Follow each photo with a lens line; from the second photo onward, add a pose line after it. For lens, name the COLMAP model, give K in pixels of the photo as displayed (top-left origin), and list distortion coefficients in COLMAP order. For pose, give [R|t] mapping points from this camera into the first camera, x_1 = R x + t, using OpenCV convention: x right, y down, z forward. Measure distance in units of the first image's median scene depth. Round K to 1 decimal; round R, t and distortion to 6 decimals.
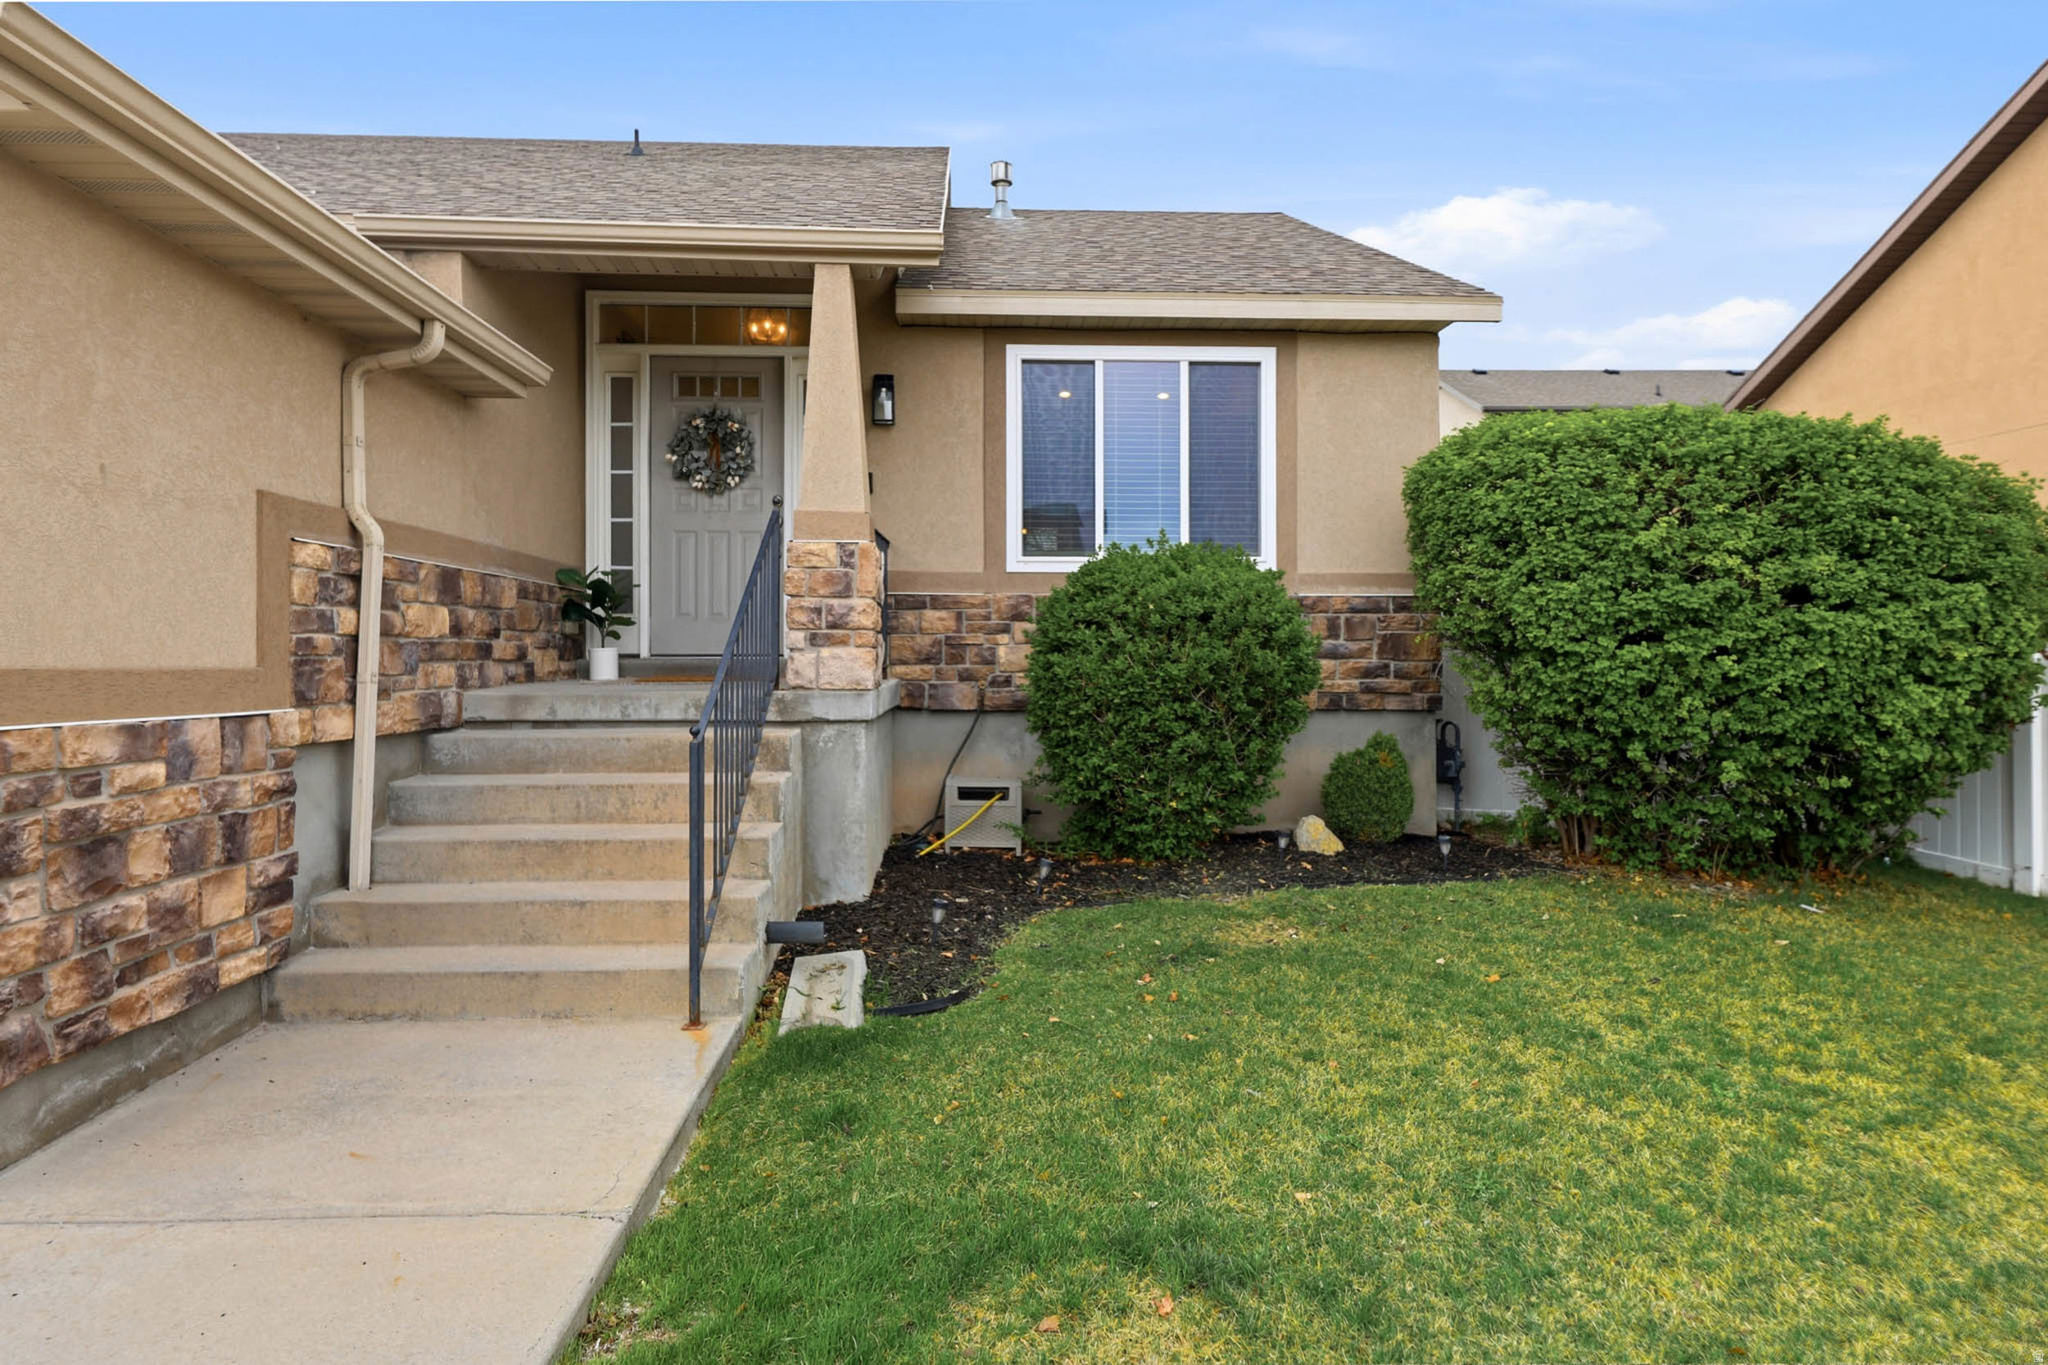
lens RADIAL K [[1122.2, 0, 984.1], [0, 1122.2, 659.2], [0, 0, 1]] dist [-0.000385, 0.000086]
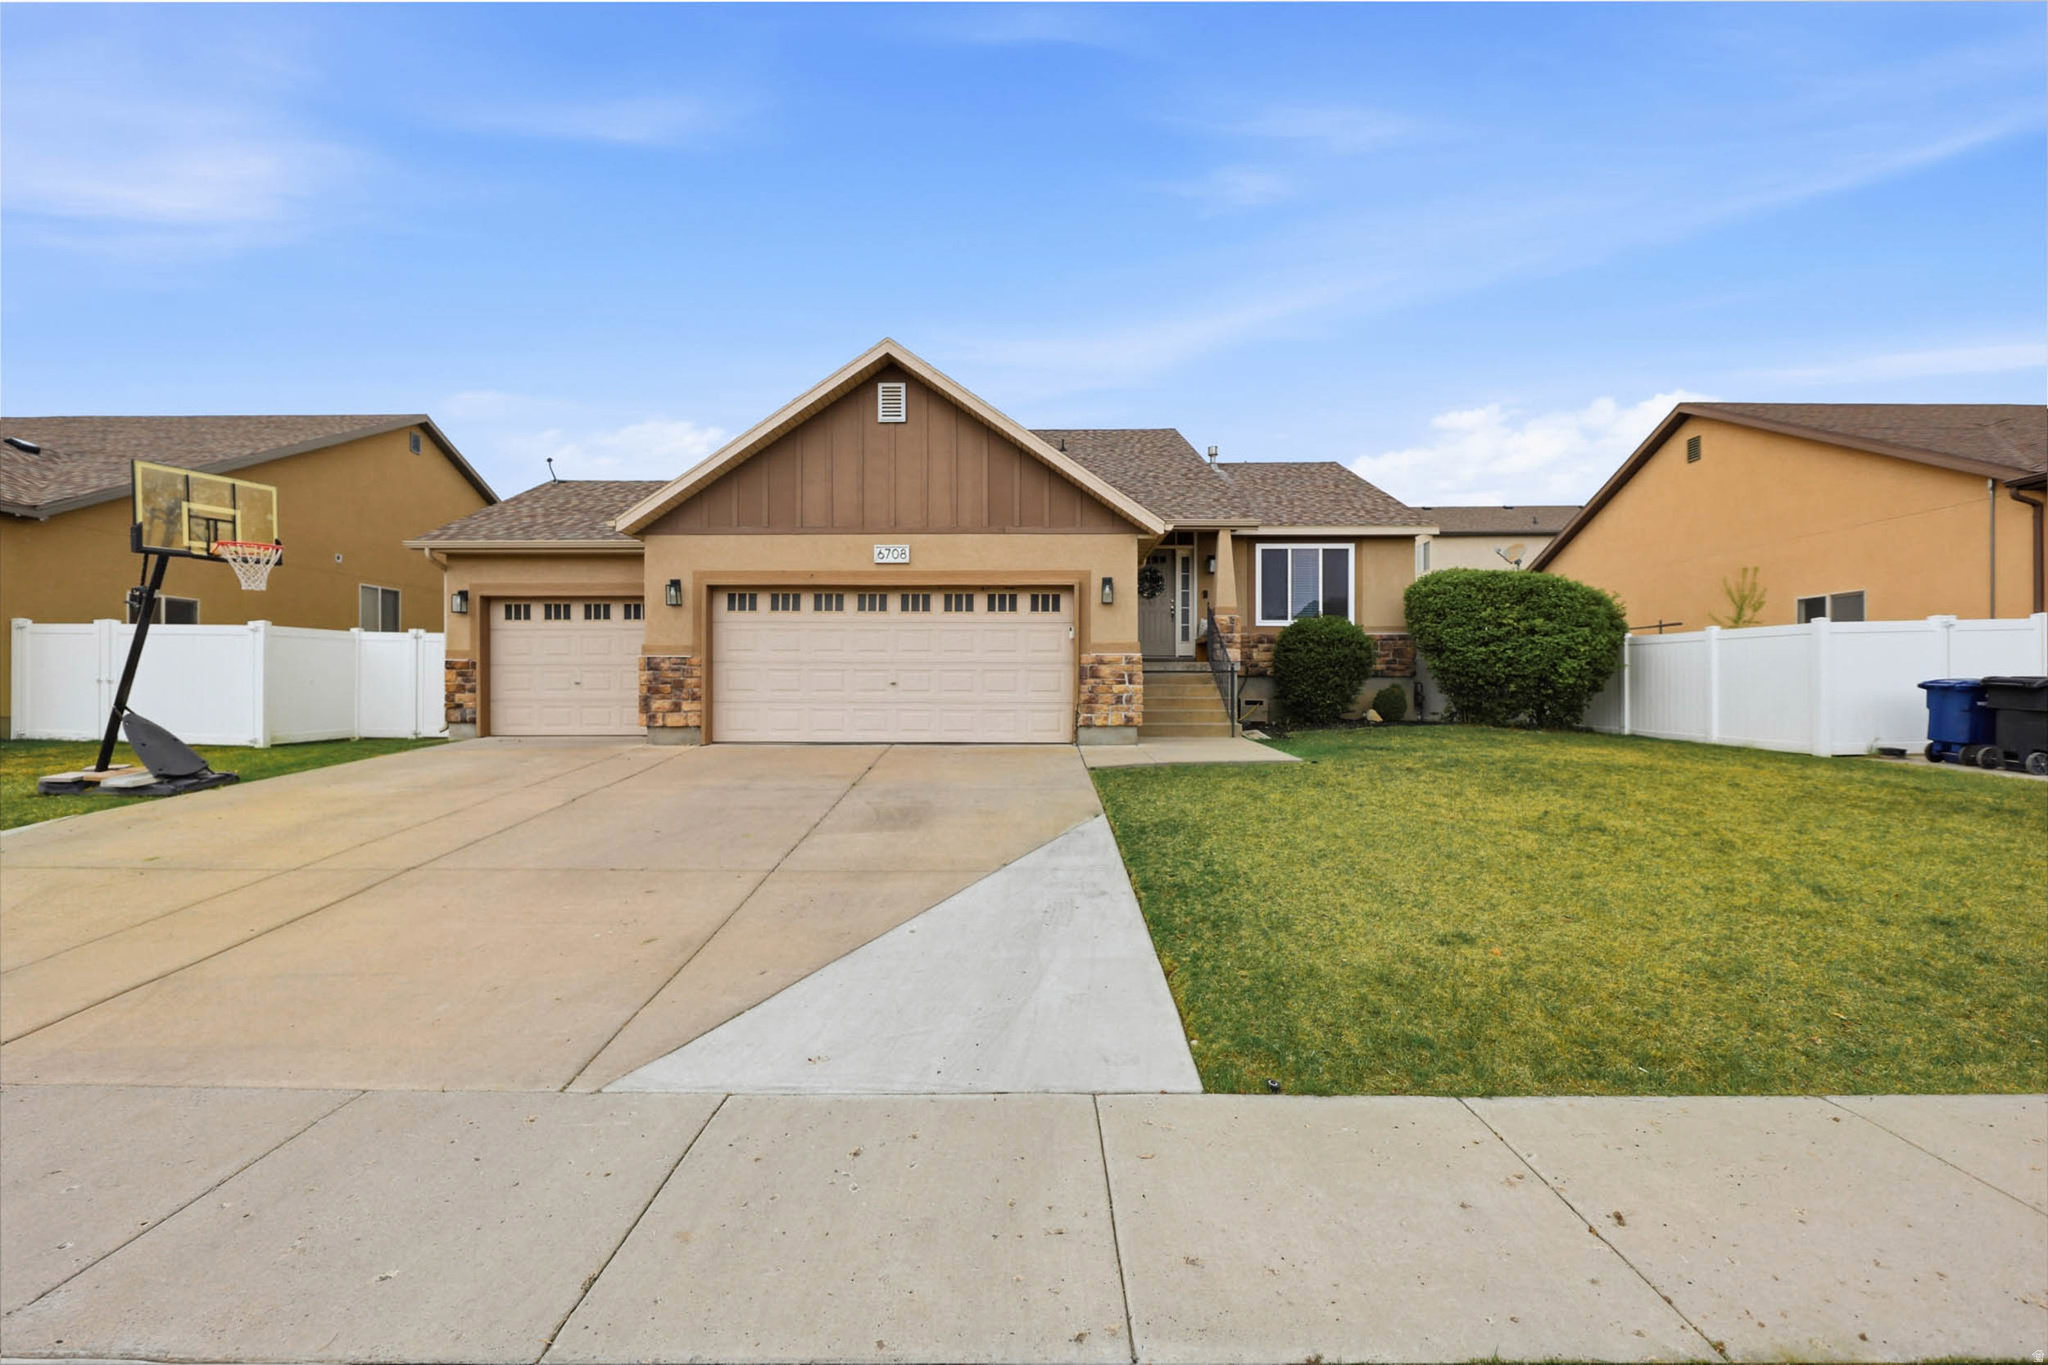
lens RADIAL K [[803.3, 0, 1023.8], [0, 803.3, 694.3], [0, 0, 1]] dist [-0.002232, -0.000375]
pose [[0.998852, 0.000306, -0.047897, -0.567788], [-0.000224, 0.999999, 0.001700, 0.108529], [0.047898, -0.001688, 0.998851, -1.250079]]
